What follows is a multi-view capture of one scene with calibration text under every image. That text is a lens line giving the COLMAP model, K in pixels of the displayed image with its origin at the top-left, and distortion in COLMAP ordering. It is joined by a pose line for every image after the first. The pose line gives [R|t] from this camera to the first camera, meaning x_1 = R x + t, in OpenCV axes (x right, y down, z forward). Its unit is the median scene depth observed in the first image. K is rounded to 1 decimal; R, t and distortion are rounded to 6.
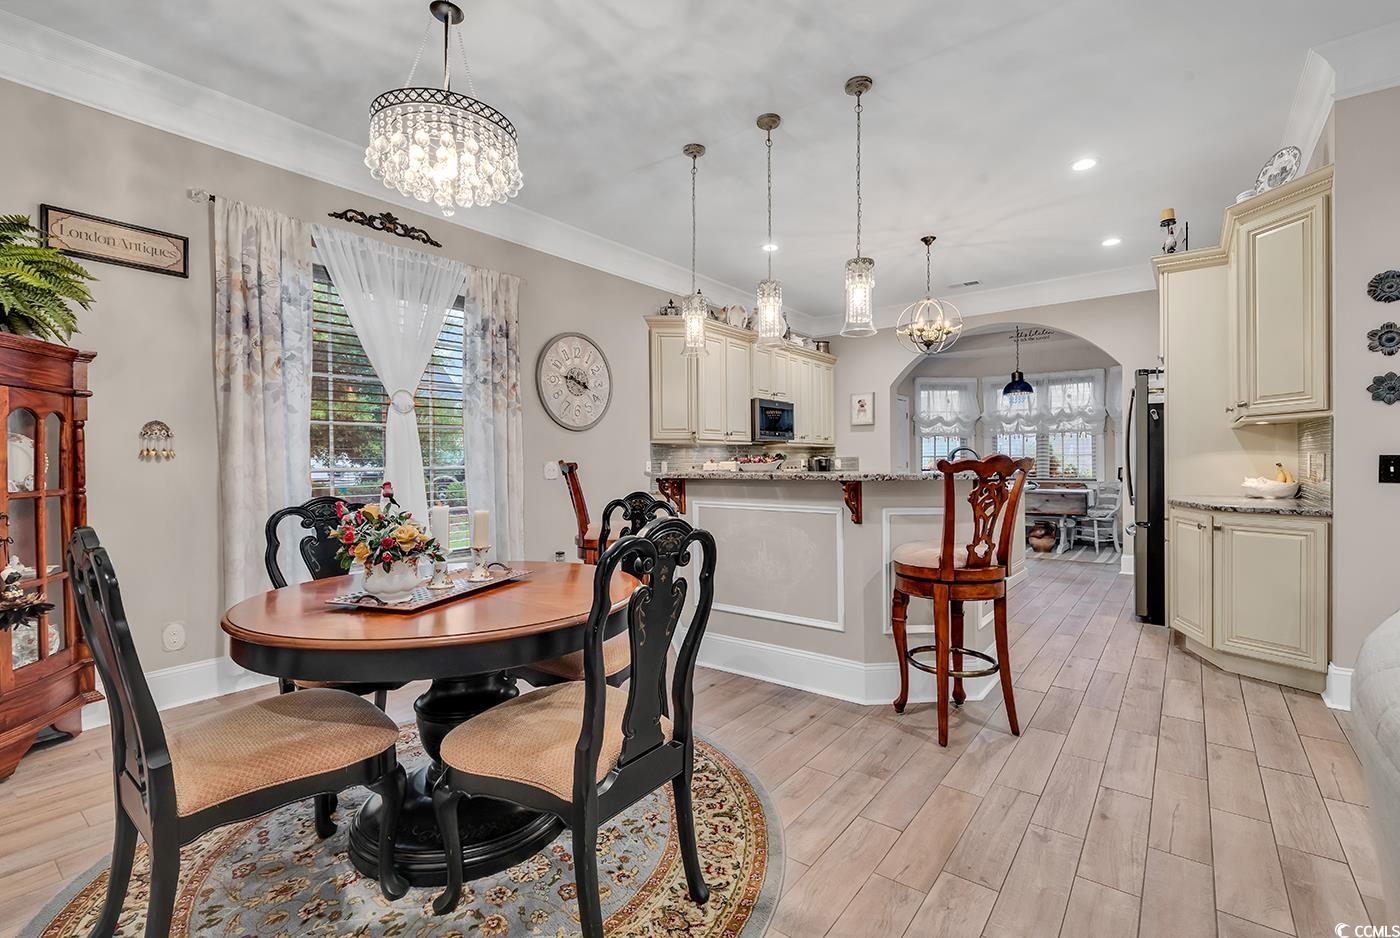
lens RADIAL K [[626.3, 0, 708.0], [0, 626.3, 466.0], [0, 0, 1]] dist [0.009043, -0.000942]
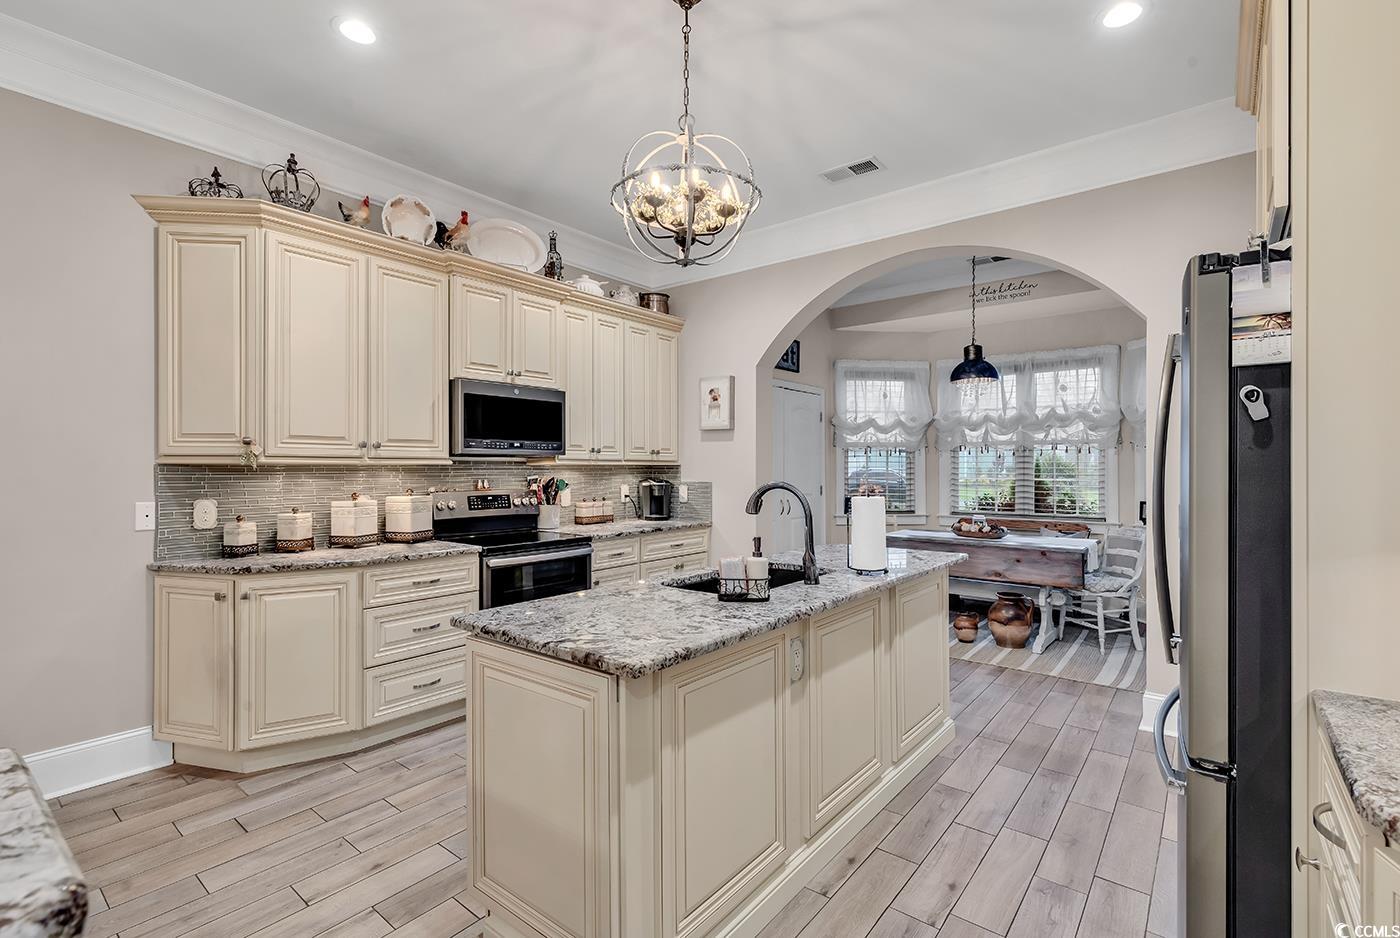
lens RADIAL K [[638.6, 0, 707.3], [0, 638.6, 465.9], [0, 0, 1]] dist [0.003562, -0.000196]
pose [[0.999759, 0.010296, -0.019408, 0.373470], [-0.010443, 0.999918, -0.007474, -0.038653], [0.019329, 0.007675, 0.999784, 0.565769]]
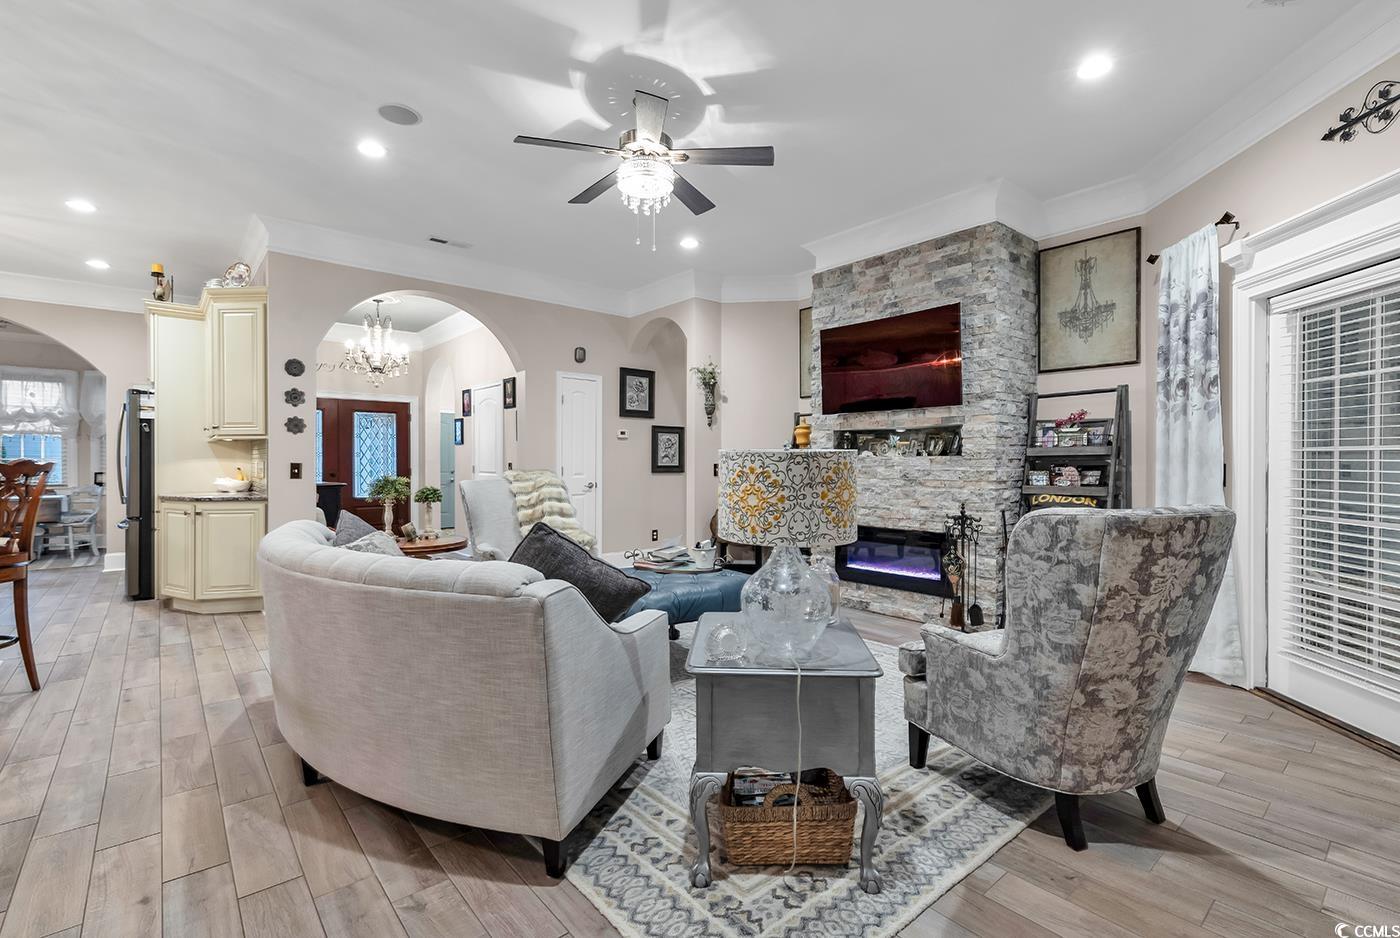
lens RADIAL K [[638.6, 0, 707.3], [0, 638.6, 465.9], [0, 0, 1]] dist [0.003562, -0.000196]
pose [[0.206336, 0.006555, 0.978459, -0.227151], [0.003399, 0.999967, -0.007416, 0.004288], [-0.978475, 0.004856, 0.206307, -0.260535]]
